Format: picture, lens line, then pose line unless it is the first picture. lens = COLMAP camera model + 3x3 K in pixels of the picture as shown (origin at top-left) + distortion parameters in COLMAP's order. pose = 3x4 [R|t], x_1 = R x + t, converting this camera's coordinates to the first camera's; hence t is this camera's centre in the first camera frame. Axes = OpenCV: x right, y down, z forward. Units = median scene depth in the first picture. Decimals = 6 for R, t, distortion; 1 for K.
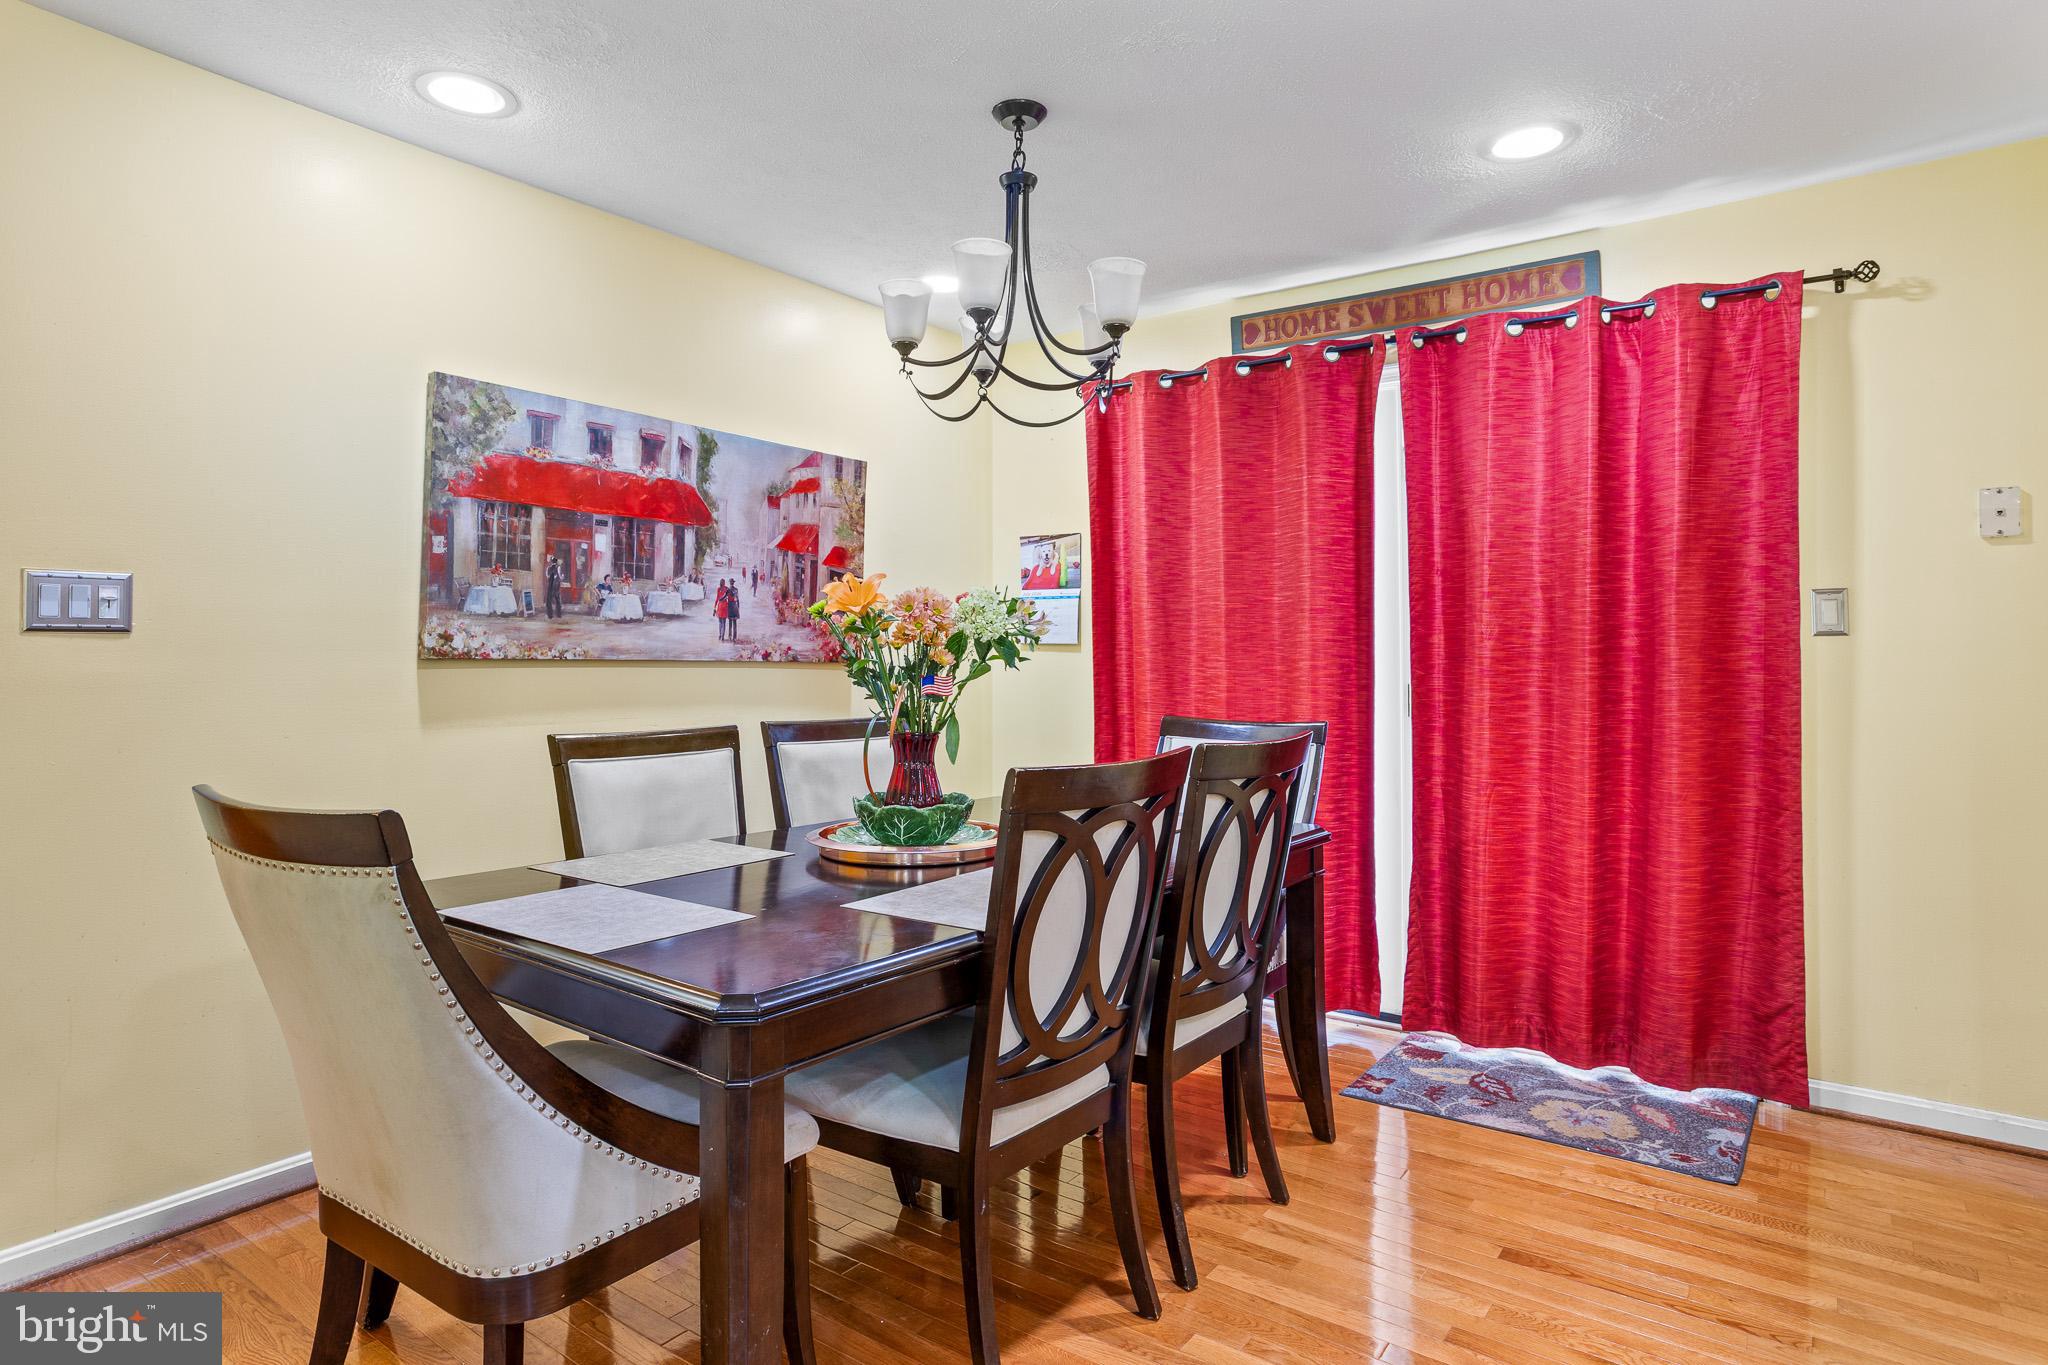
lens RADIAL K [[1121.3, 0, 996.6], [0, 1121.3, 644.0], [0, 0, 1]] dist [-0.038843, 0.001236]
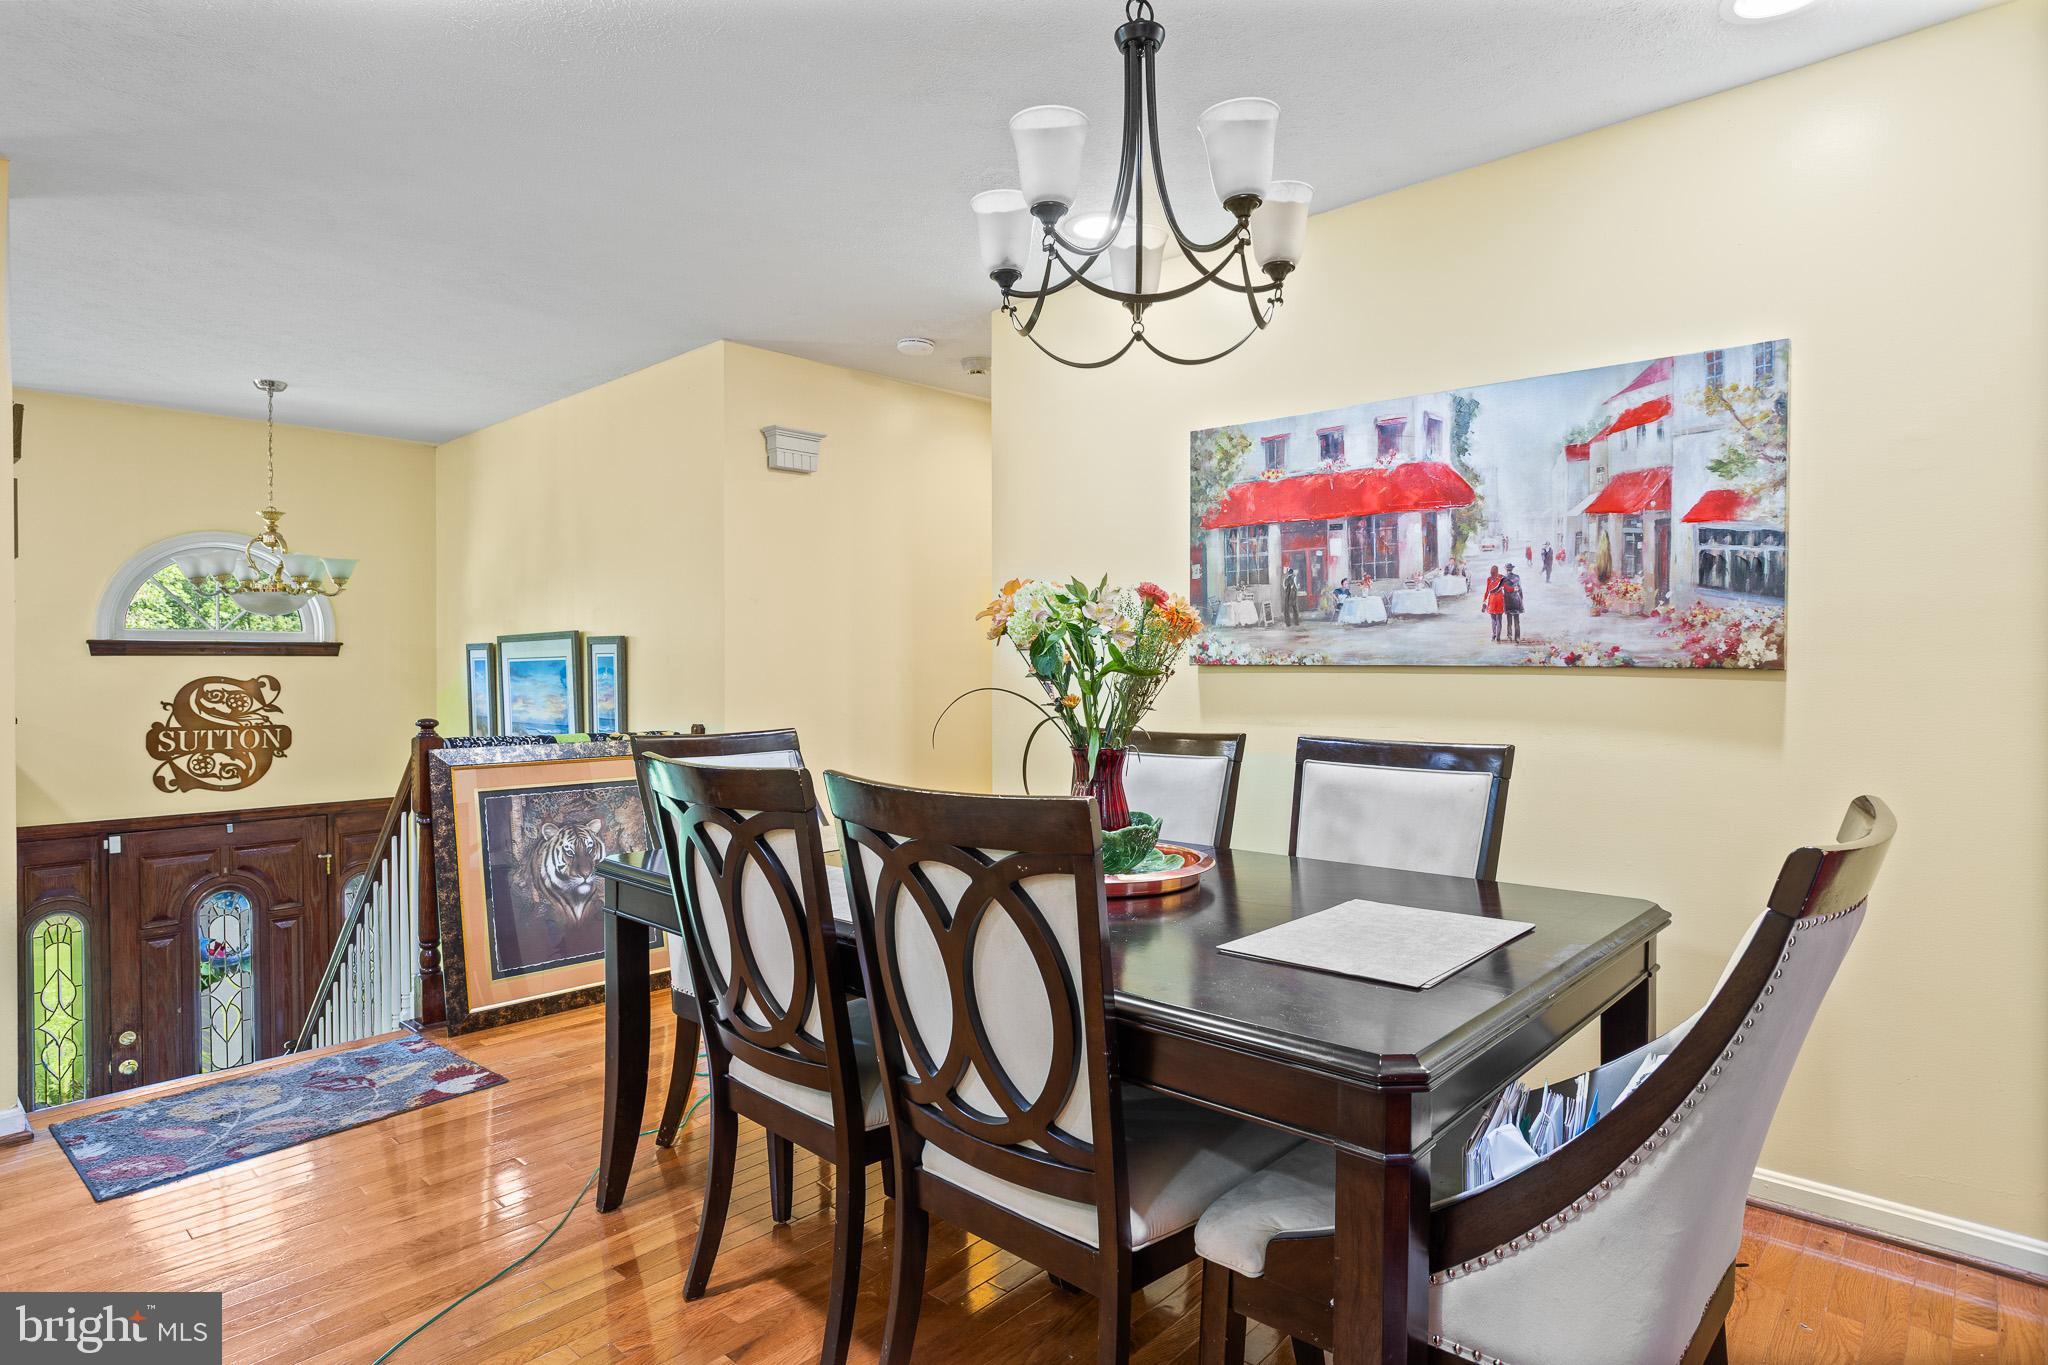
lens RADIAL K [[1121.3, 0, 1021.3], [0, 1121.3, 674.6], [0, 0, 1]] dist [-0.038843, 0.001236]
pose [[-0.087476, 0.008217, -0.996133, 0.646250], [0.016817, 0.999836, 0.006770, 0.010673], [0.996025, -0.016159, -0.087600, 0.792086]]
